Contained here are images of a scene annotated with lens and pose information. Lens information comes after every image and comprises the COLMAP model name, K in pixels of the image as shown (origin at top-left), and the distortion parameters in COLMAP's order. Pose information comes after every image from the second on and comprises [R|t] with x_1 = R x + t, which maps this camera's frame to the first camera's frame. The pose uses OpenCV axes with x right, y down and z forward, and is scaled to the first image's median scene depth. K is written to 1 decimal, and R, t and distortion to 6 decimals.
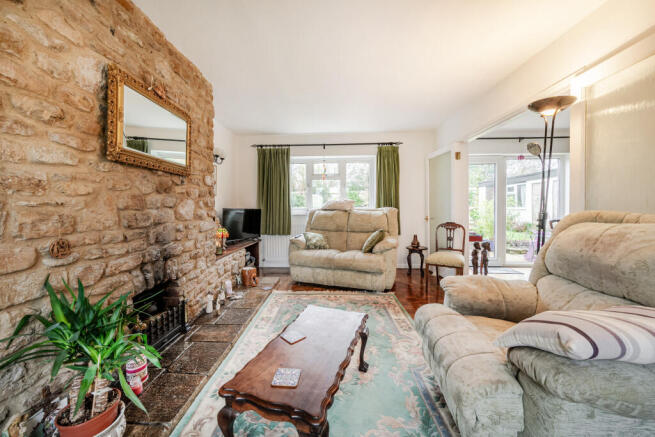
lens RADIAL K [[250.1, 0, 325.4], [0, 250.1, 217.6], [0, 0, 1]] dist [-0.001064, -0.000041]
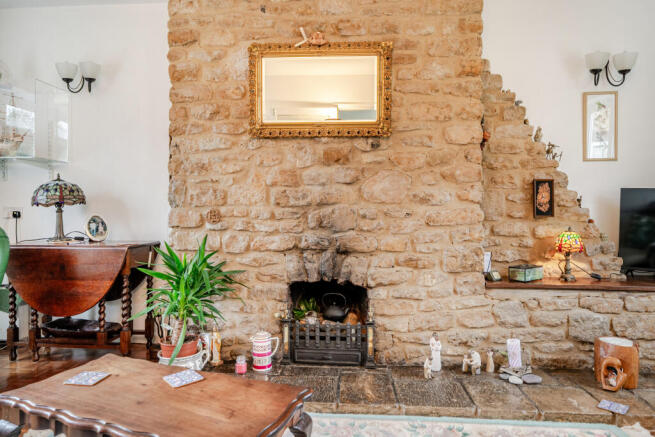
lens RADIAL K [[435.5, 0, 326.7], [0, 435.5, 212.6], [0, 0, 1]] dist [0.003270, 0.000611]
pose [[-0.053514, 0.015906, -0.998440, 0.919977], [-0.044036, 0.998863, 0.018273, 0.033381], [0.997596, 0.044946, -0.052753, 1.403846]]
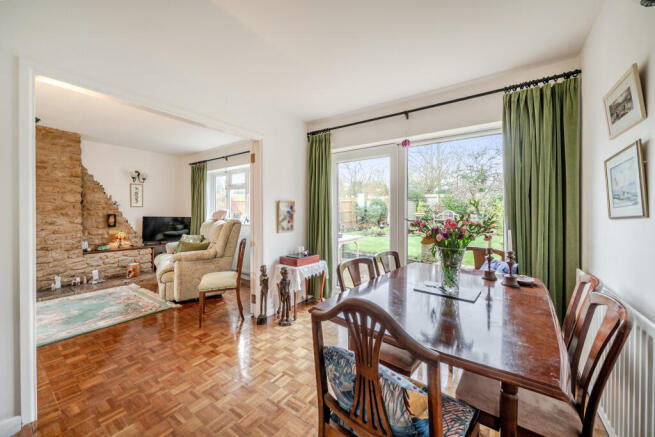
lens RADIAL K [[250.1, 0, 318.6], [0, 250.1, 210.9], [0, 0, 1]] dist [-0.001064, -0.000041]
pose [[0.819216, -0.000689, -0.573484, 2.828115], [-0.024816, 0.999020, -0.036649, -0.103808], [0.572948, 0.044255, 0.818396, 1.171036]]
